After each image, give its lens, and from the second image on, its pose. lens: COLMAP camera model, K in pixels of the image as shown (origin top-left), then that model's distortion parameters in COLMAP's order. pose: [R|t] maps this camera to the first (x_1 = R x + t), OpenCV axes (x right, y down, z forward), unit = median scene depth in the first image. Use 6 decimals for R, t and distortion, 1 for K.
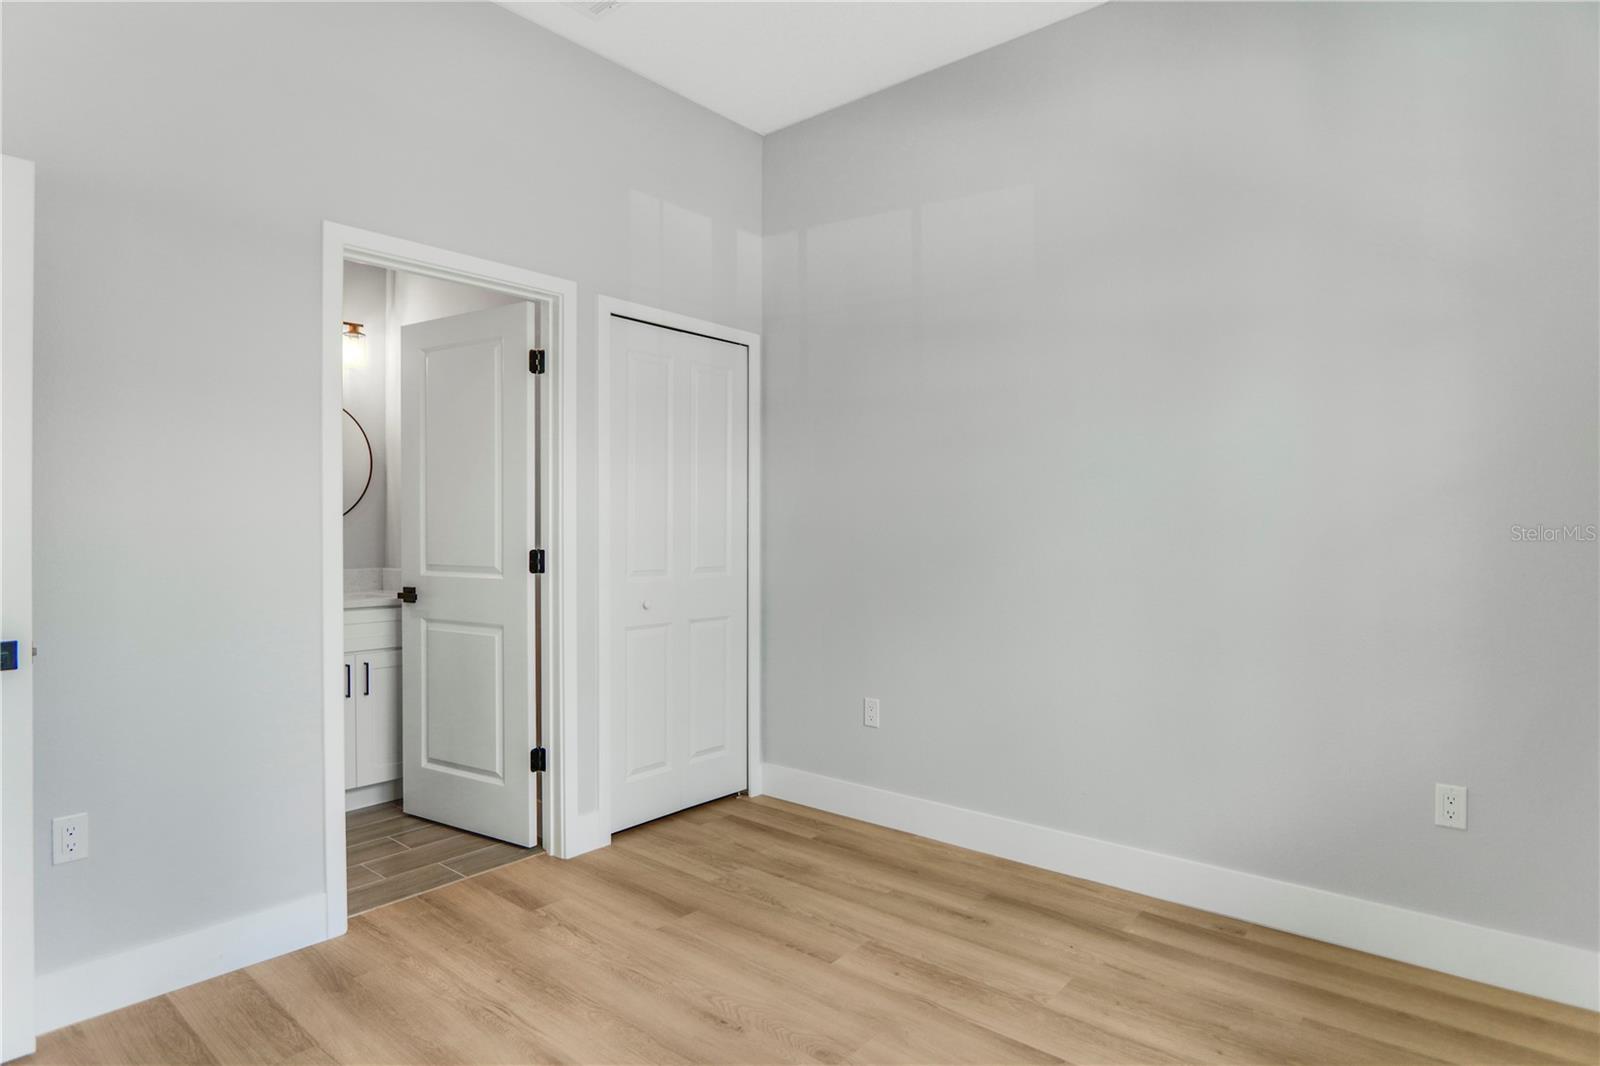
lens RADIAL K [[878.4, 0, 793.6], [0, 878.4, 531.3], [0, 0, 1]] dist [-0.024206, 0.002479]
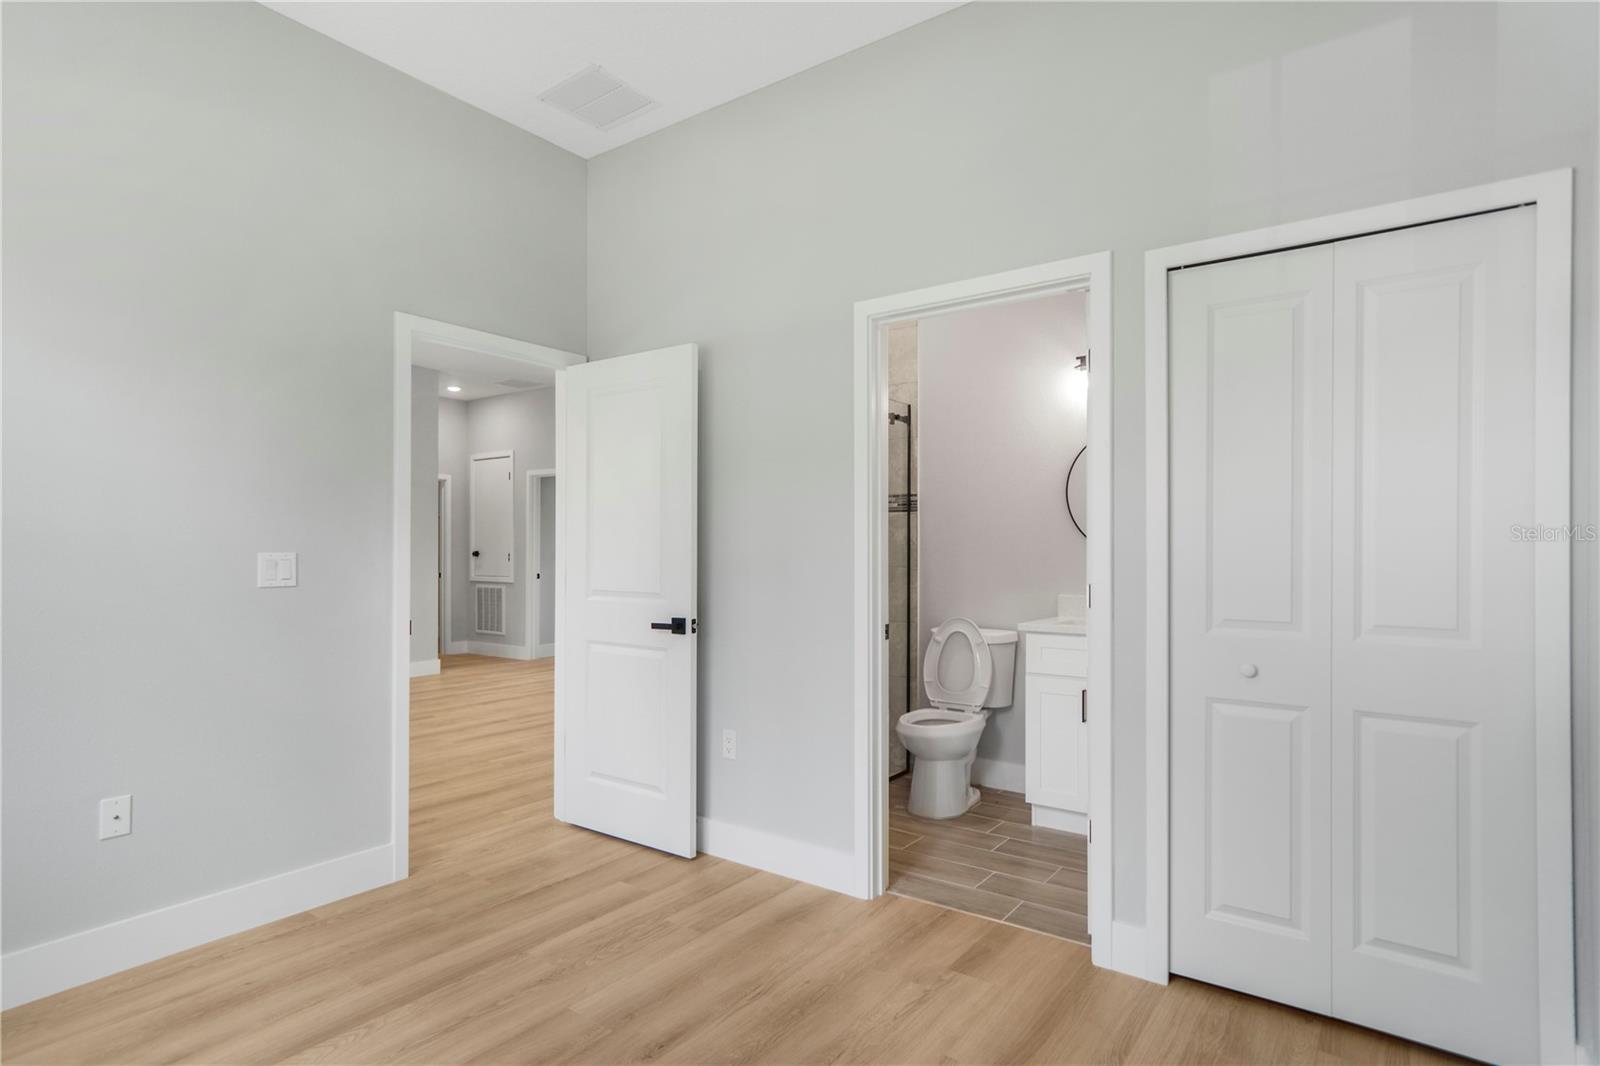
lens RADIAL K [[843.8, 0, 801.3], [0, 843.8, 554.0], [0, 0, 1]] dist [0.022610, 0.000298]
pose [[0.081638, -0.000735, -0.996662, 0.576683], [-0.011159, 0.999936, -0.001651, -0.002151], [0.996600, 0.011257, 0.081624, 0.754534]]
